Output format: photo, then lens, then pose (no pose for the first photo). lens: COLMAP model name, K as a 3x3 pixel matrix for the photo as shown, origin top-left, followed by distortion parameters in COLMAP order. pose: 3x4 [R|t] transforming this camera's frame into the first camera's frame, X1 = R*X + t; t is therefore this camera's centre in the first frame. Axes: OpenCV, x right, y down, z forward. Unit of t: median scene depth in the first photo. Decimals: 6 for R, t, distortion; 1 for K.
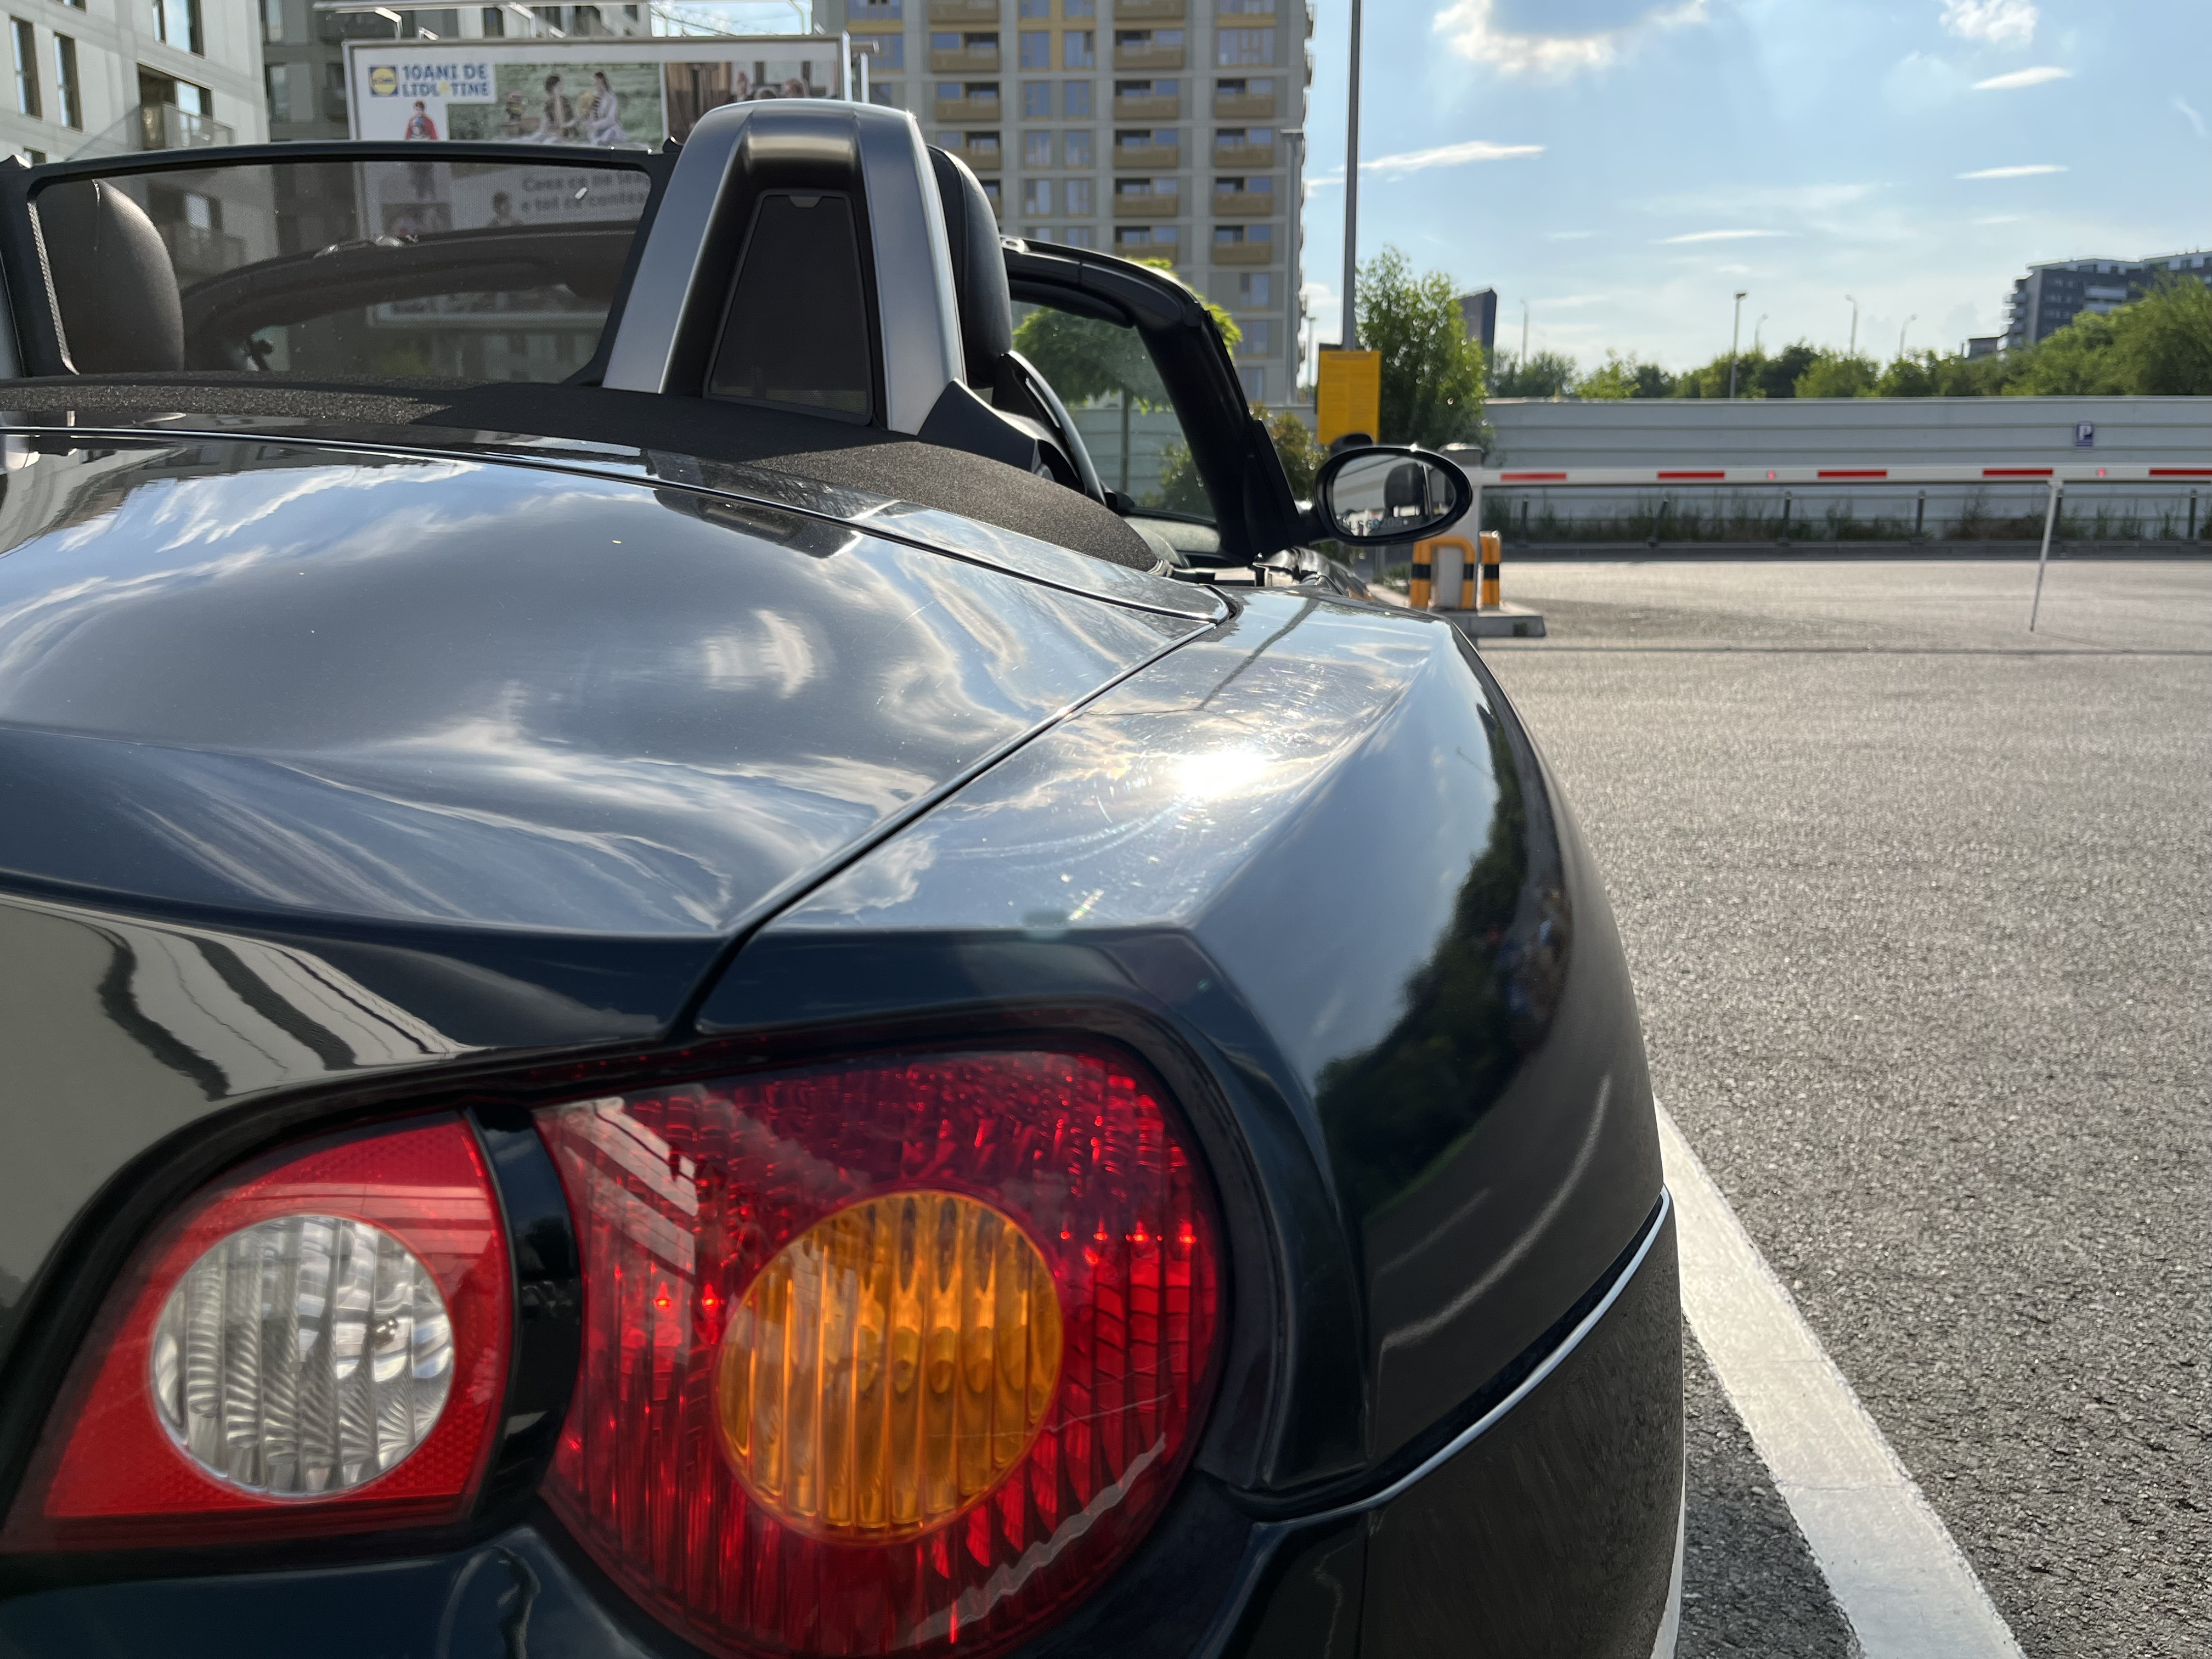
lens RADIAL K [[1704.6, 0, 1121.6], [0, 1704.6, 836.8], [0, 0, 1]] dist [0.097129, -0.139497]
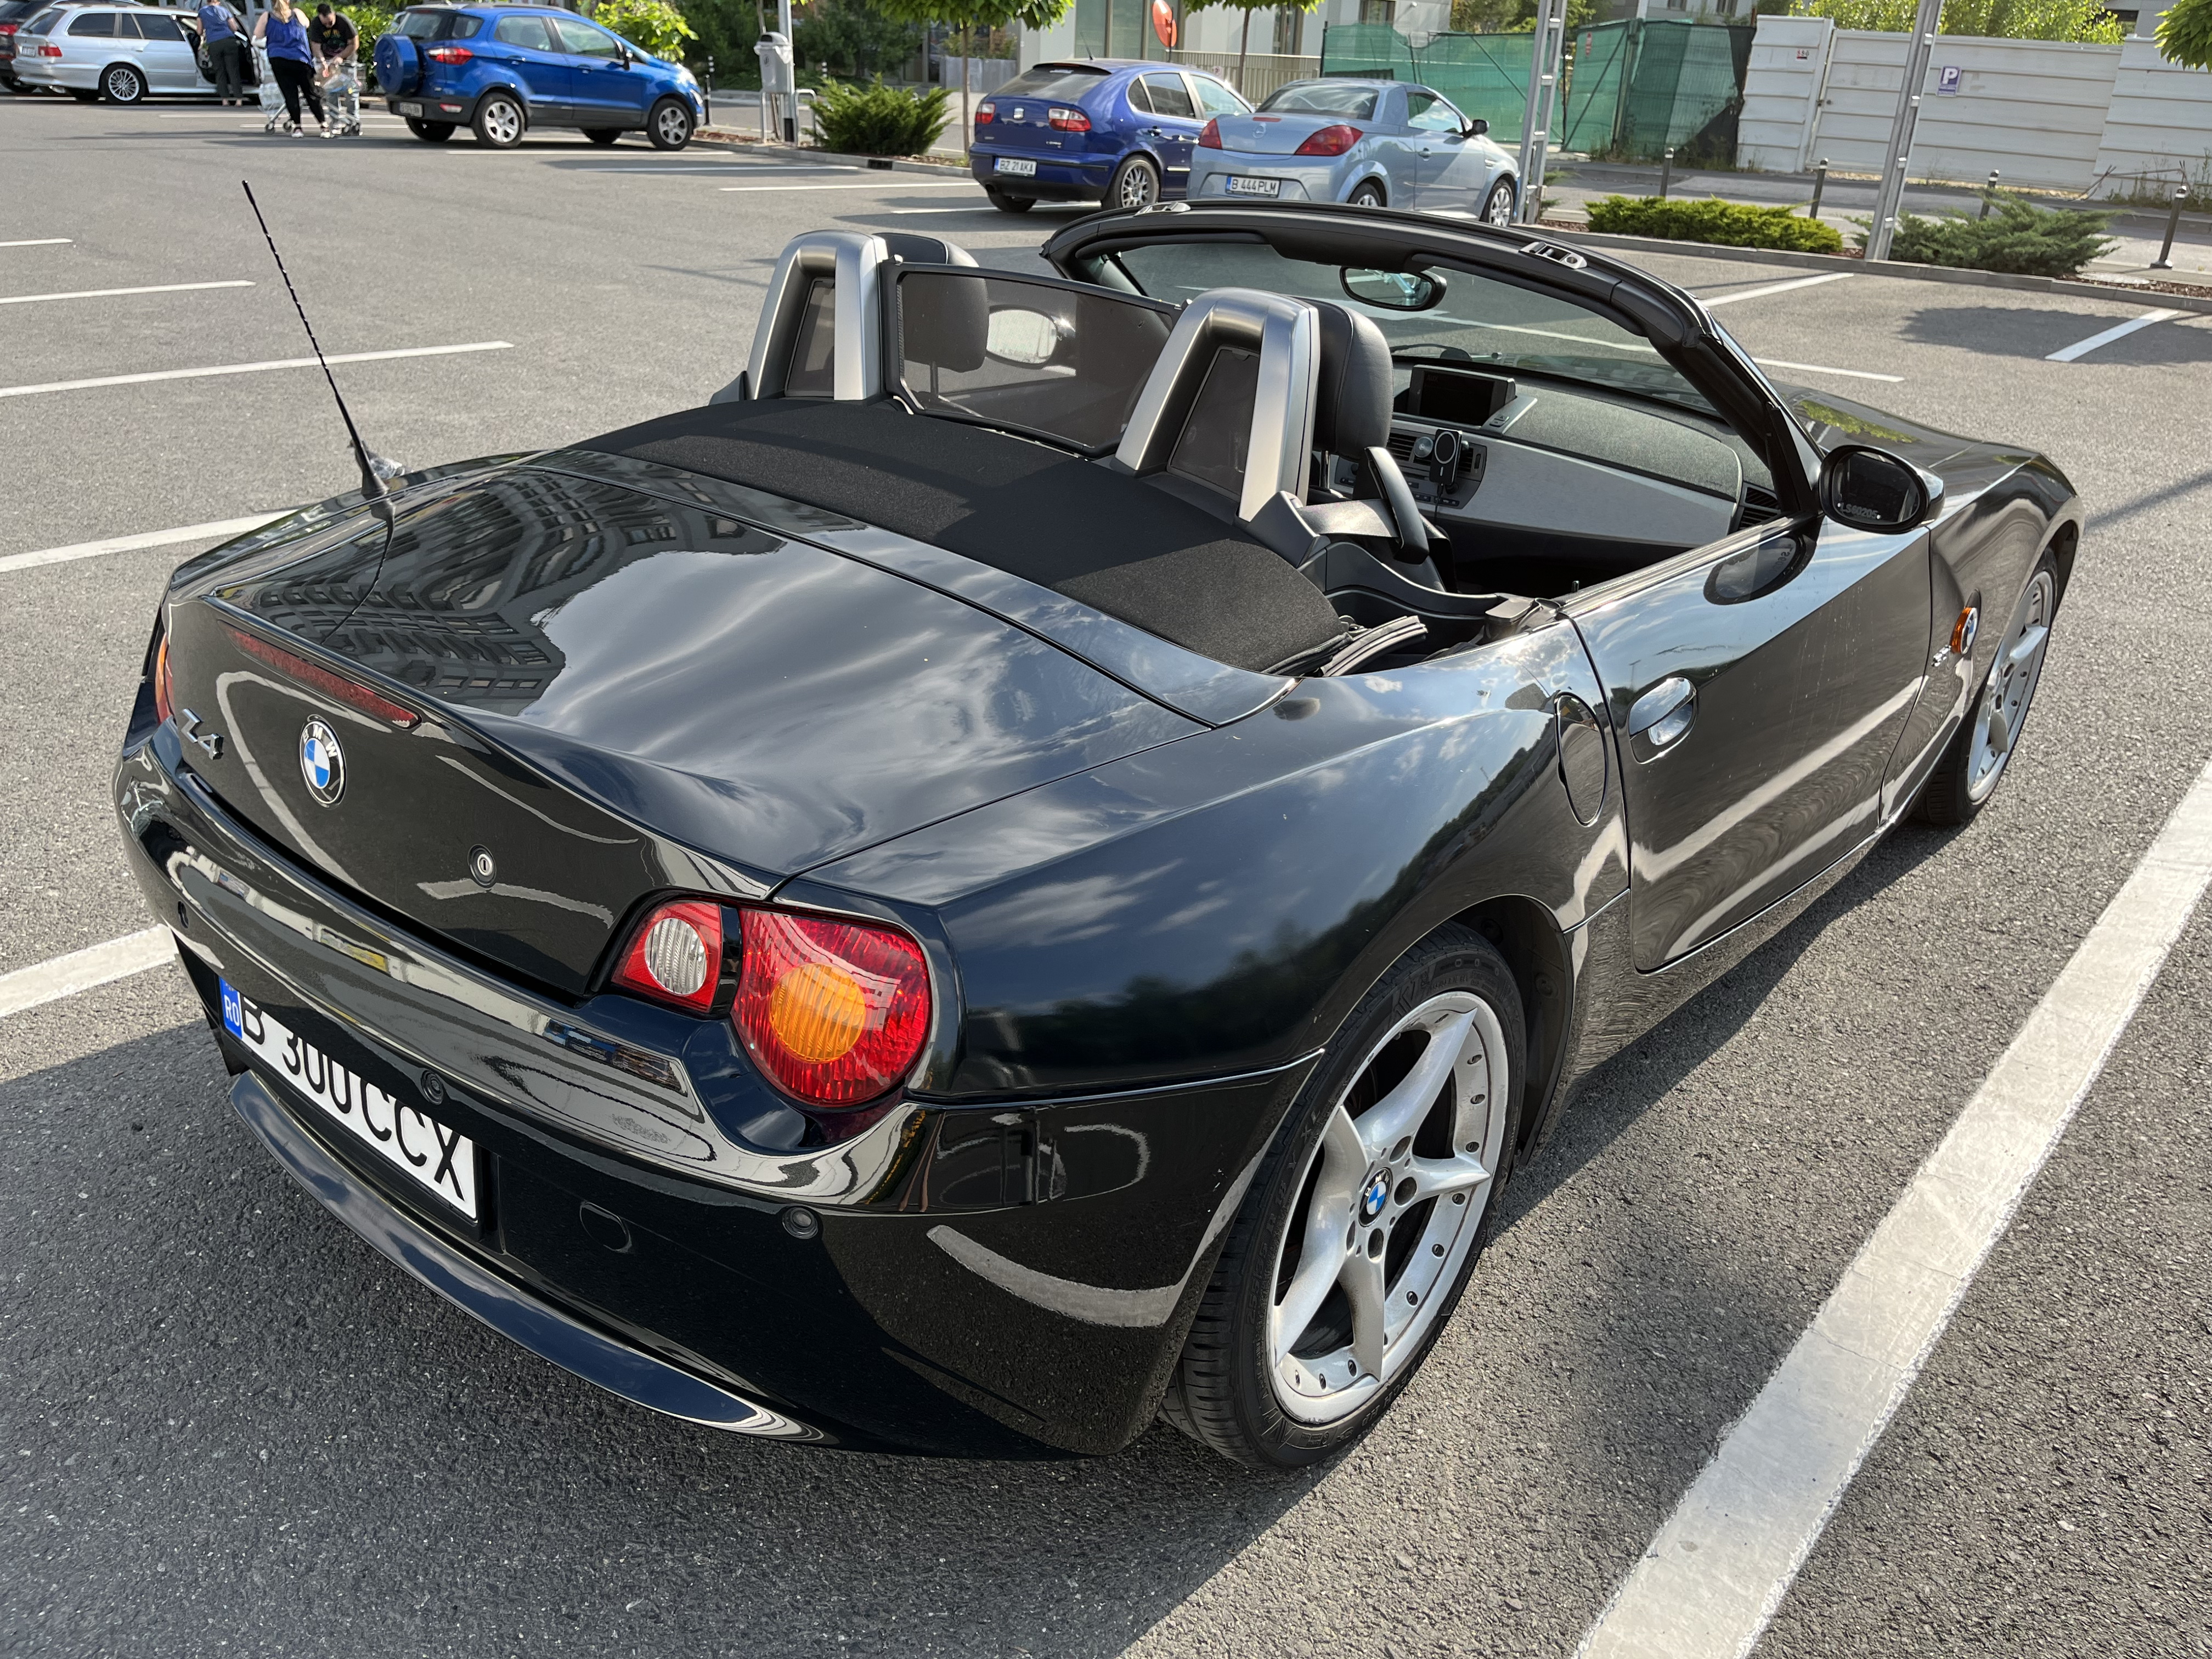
lens RADIAL K [[1695.5, 0, 1106.2], [0, 1695.5, 853.2], [0, 0, 1]] dist [0.095633, -0.135019]
pose [[0.814142, 0.279589, -0.508923, 0.145437], [-0.157893, 0.950017, 0.269327, -0.071987], [0.558786, -0.138916, 0.817594, -0.099531]]
